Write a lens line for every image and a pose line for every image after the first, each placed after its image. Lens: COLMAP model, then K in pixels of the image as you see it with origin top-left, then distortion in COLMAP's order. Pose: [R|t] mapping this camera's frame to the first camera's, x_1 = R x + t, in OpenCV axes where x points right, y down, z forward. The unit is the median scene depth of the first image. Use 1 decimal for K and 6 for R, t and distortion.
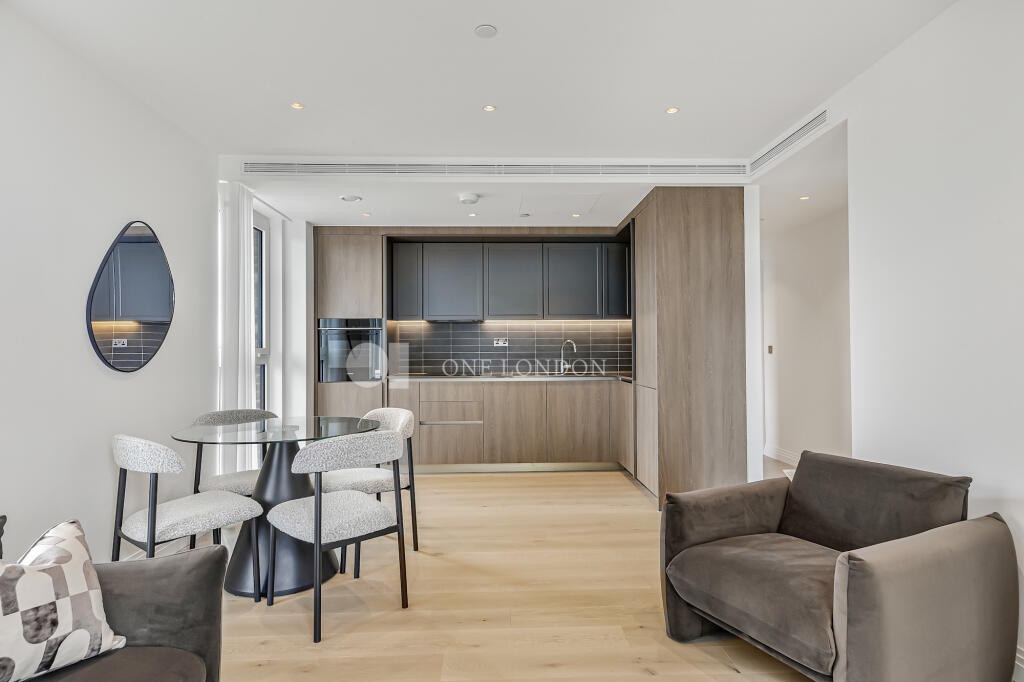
lens RADIAL K [[569.9, 0, 529.4], [0, 569.9, 340.6], [0, 0, 1]] dist [0.004414, 0.001719]
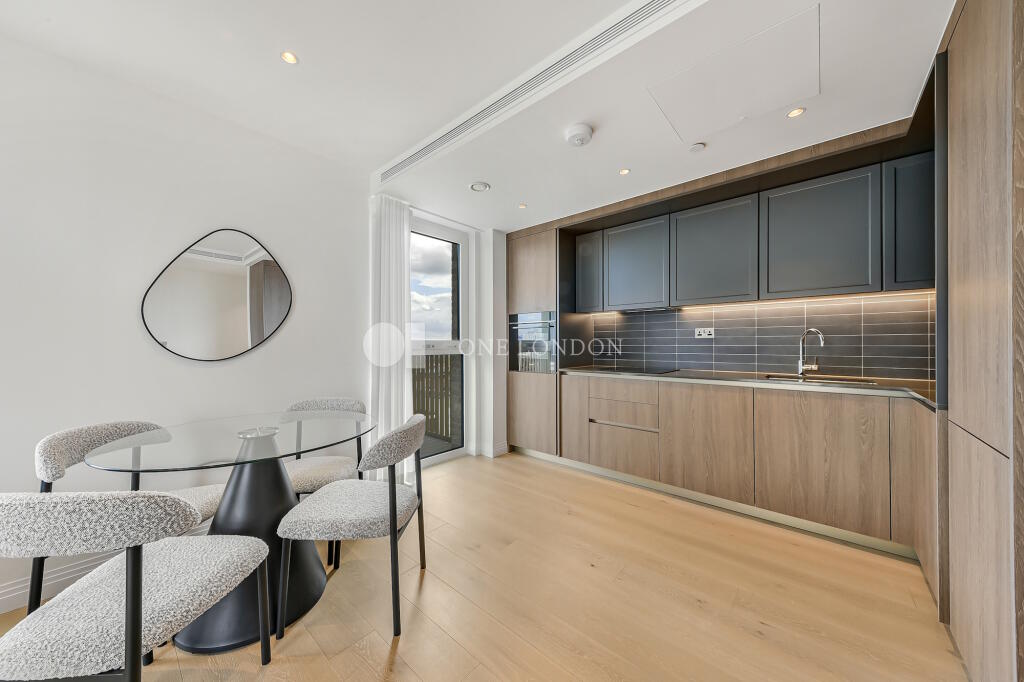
lens RADIAL K [[353.8, 0, 512.0], [0, 353.8, 341.0], [0, 0, 1]] dist [0.008737, -0.000094]
pose [[0.709771, -0.000622, -0.704432, 0.160202], [0.011797, 0.999870, 0.011003, 0.007512], [0.704334, -0.016120, 0.709686, 0.621066]]
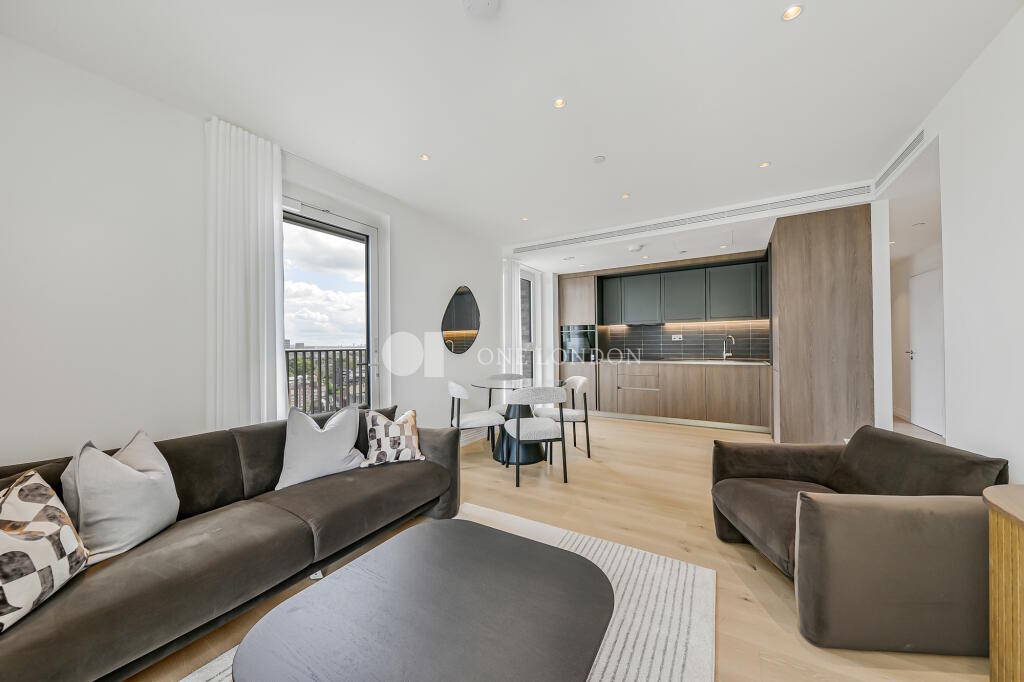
lens RADIAL K [[362.6, 0, 512.0], [0, 362.6, 341.0], [0, 0, 1]] dist [0.001046, -0.006289]
pose [[0.822891, -0.007978, -0.568144, 0.188781], [0.014464, 0.999872, 0.006910, -0.001623], [0.568016, -0.013904, 0.822900, -0.037018]]
